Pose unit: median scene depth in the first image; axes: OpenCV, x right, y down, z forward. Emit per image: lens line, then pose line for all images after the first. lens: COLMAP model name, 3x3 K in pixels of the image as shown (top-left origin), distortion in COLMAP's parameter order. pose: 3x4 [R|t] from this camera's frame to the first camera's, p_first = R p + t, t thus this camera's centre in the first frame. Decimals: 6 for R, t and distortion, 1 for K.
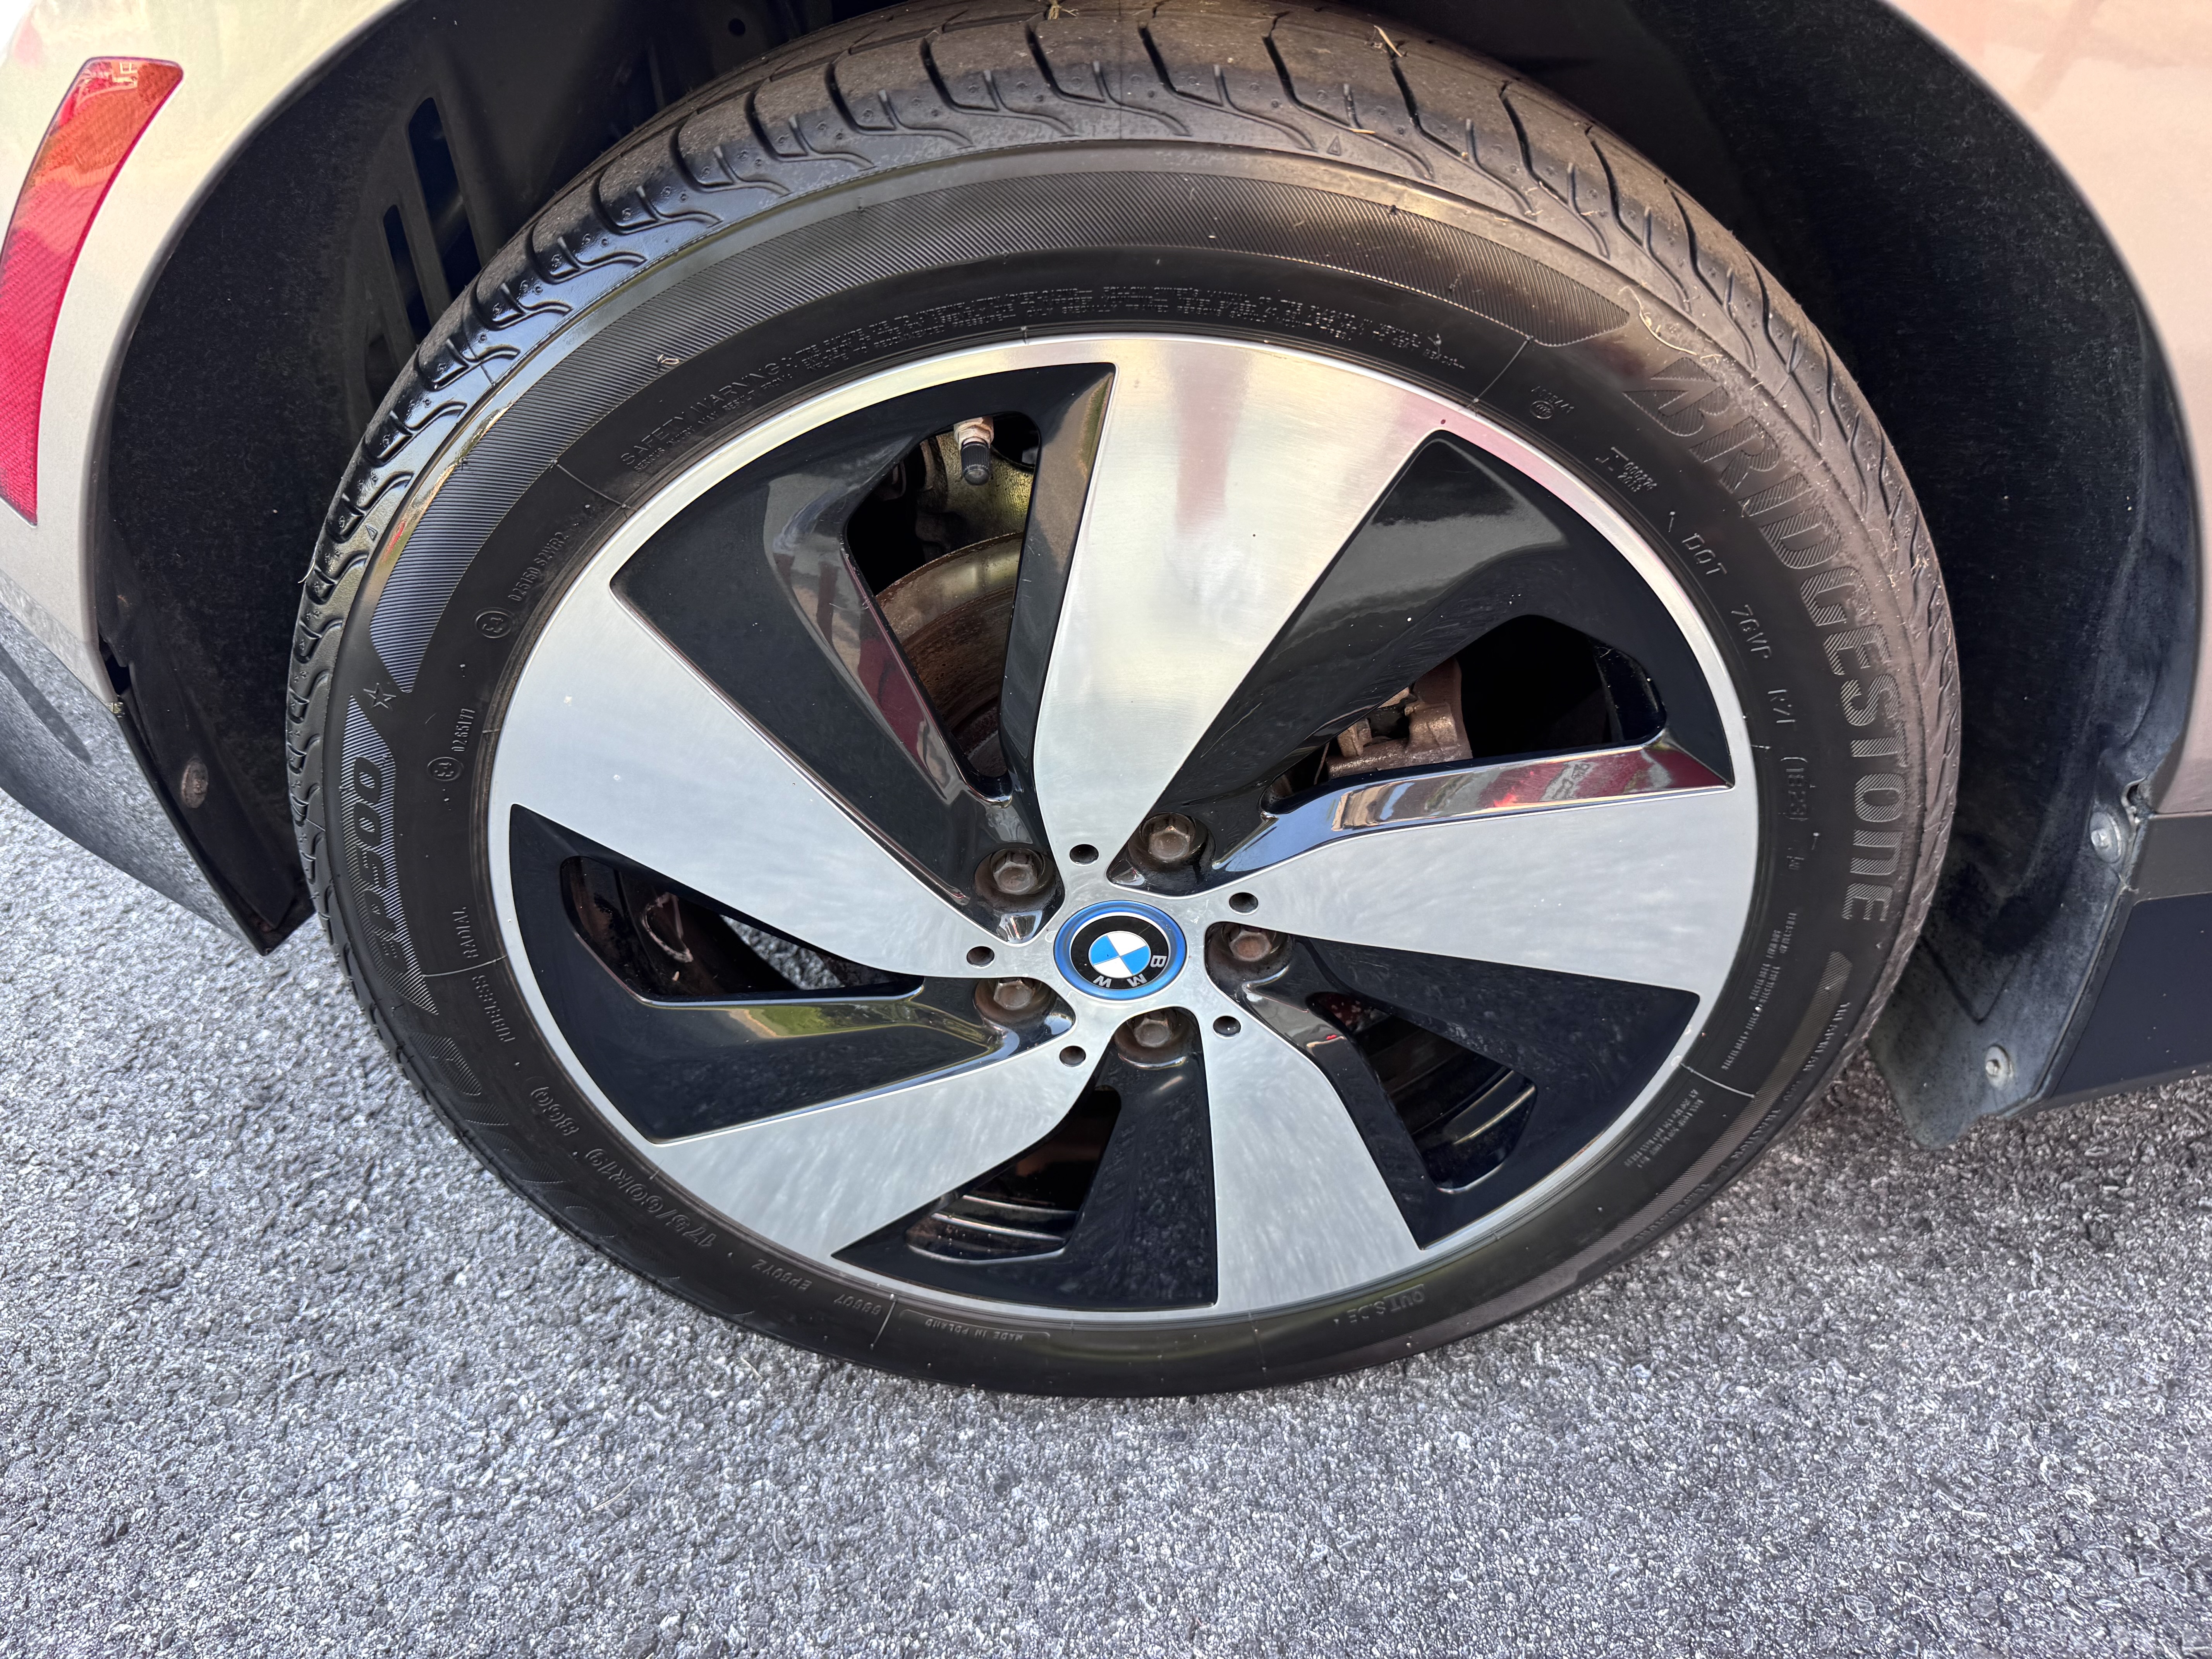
lens RADIAL K [[1540.9, 0, 1097.2], [0, 1540.9, 829.3], [0, 0, 1]] dist [0.006035, -0.016068]
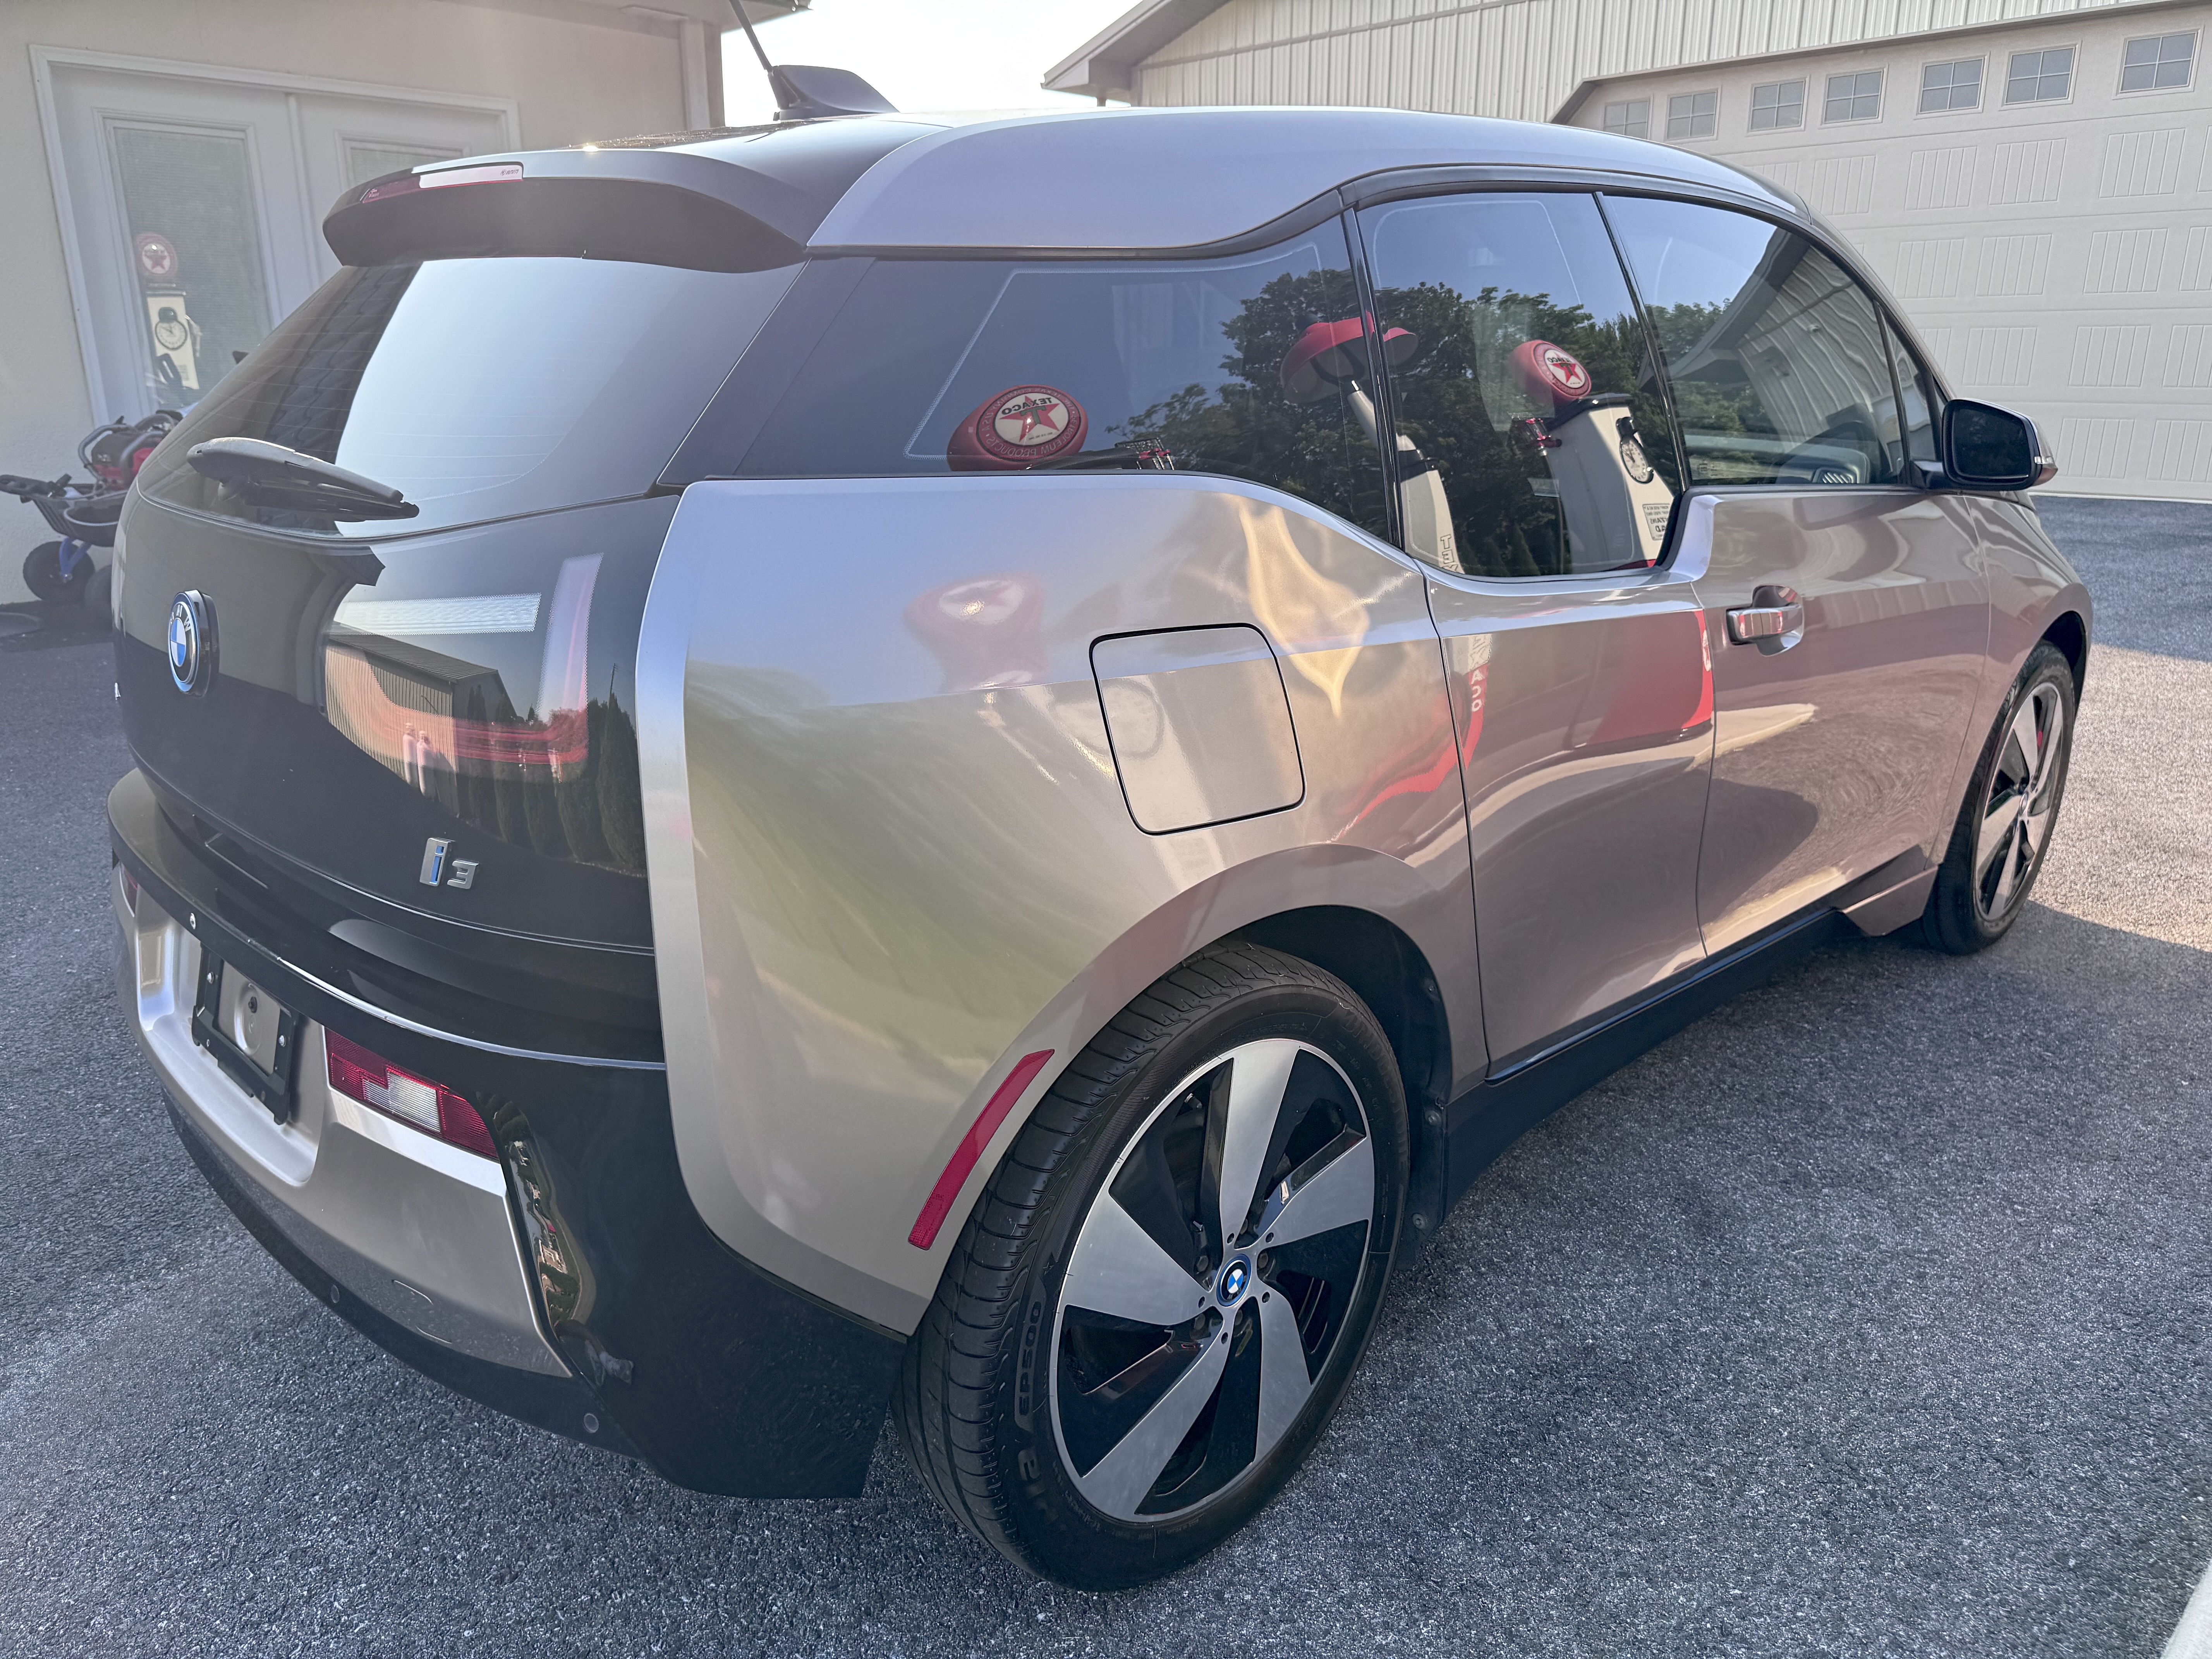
lens RADIAL K [[1540.9, 0, 1097.2], [0, 1540.9, 829.3], [0, 0, 1]] dist [0.006035, -0.016068]
pose [[0.708487, -0.175449, 0.683568, -1.695253], [0.415046, 0.886974, -0.202519, -0.152296], [-0.570775, 0.427194, 0.701228, -0.924037]]
